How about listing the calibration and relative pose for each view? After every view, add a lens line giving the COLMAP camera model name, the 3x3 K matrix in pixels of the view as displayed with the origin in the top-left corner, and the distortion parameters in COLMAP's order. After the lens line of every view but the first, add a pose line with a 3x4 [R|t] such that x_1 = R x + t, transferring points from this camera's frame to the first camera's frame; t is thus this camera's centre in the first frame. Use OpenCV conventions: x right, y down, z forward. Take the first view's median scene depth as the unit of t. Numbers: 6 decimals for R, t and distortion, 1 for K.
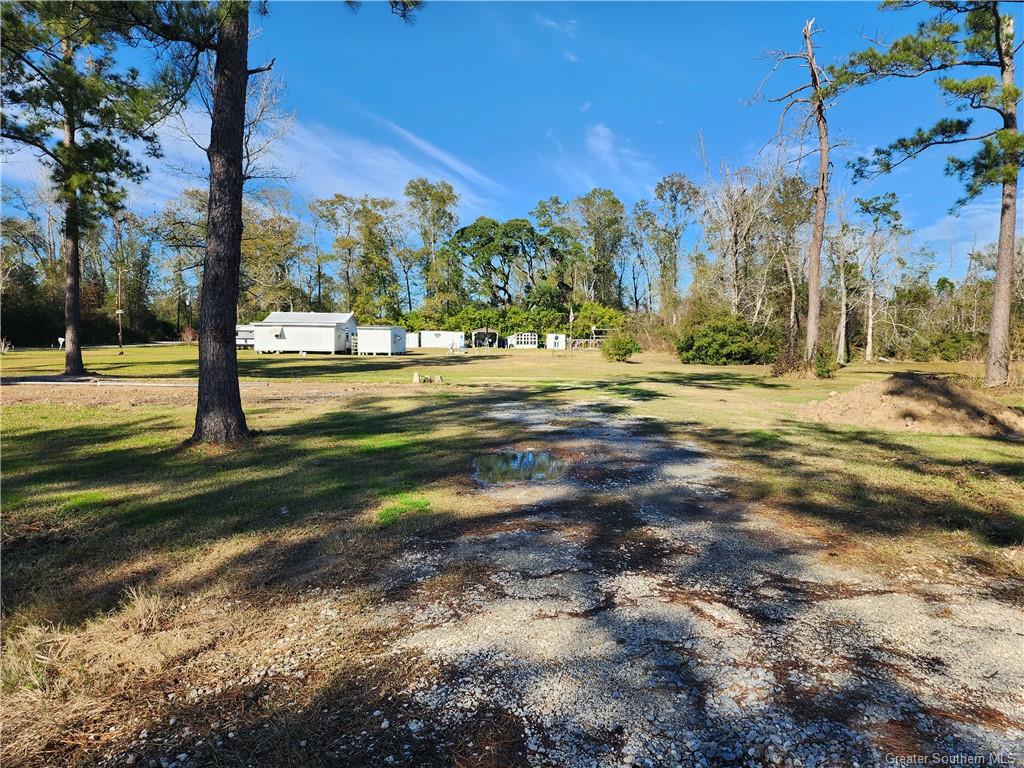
lens RADIAL K [[671.6, 0, 514.1], [0, 671.6, 388.6], [0, 0, 1]] dist [0.000743, -0.005486]
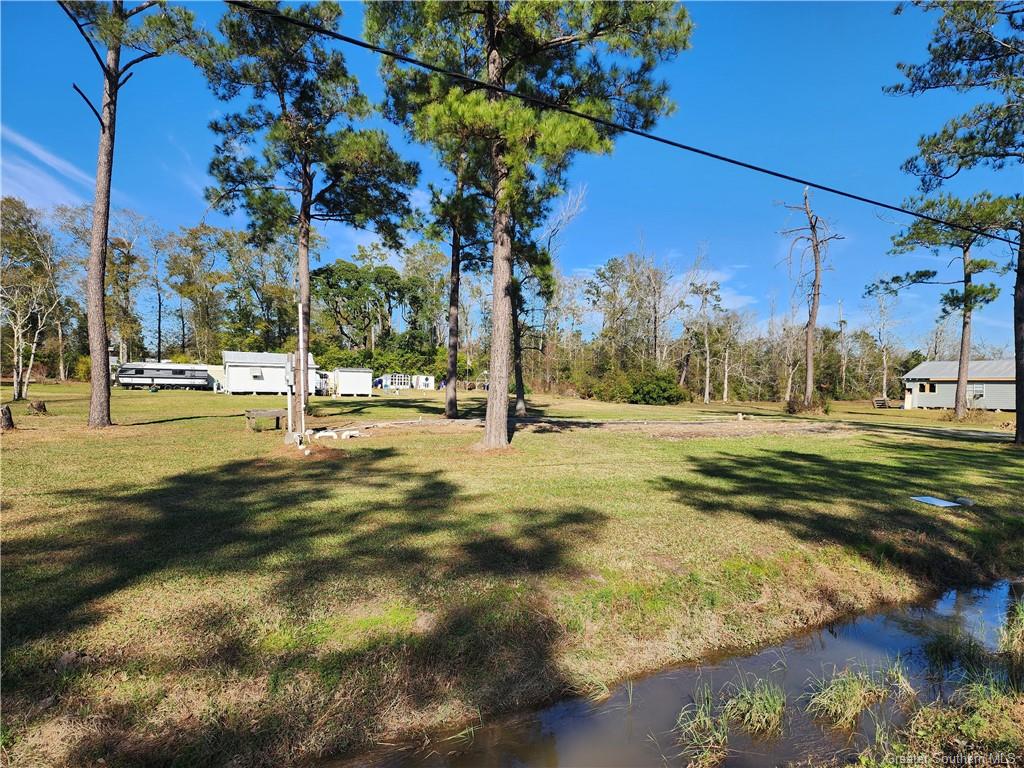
lens RADIAL K [[678.1, 0, 507.7], [0, 678.1, 388.8], [0, 0, 1]] dist [0.074277, -0.052154]
pose [[0.889877, 0.007359, 0.456142, -0.482760], [0.018558, 0.998458, -0.052312, -0.001752], [-0.455823, 0.055016, 0.888368, -0.052376]]
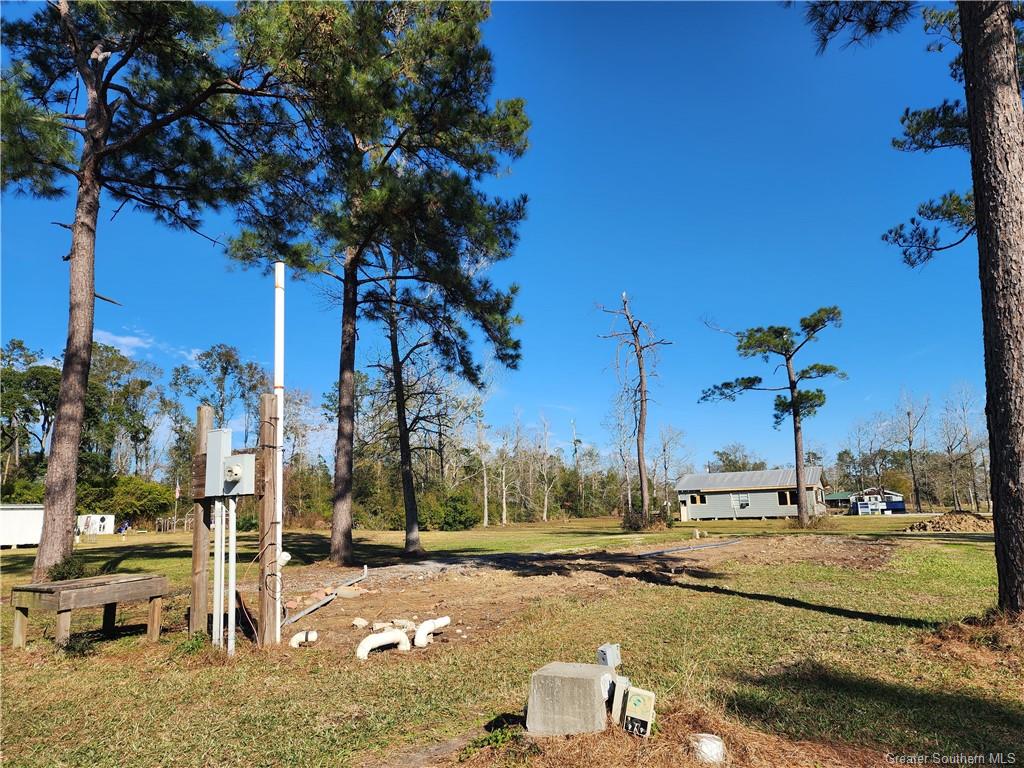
lens RADIAL K [[678.1, 0, 507.7], [0, 678.1, 388.8], [0, 0, 1]] dist [0.074277, -0.052154]
pose [[0.596128, 0.119804, 0.793901, -0.487457], [0.089259, 0.972786, -0.213822, -0.012774], [-0.797913, 0.198328, 0.569211, 0.190755]]
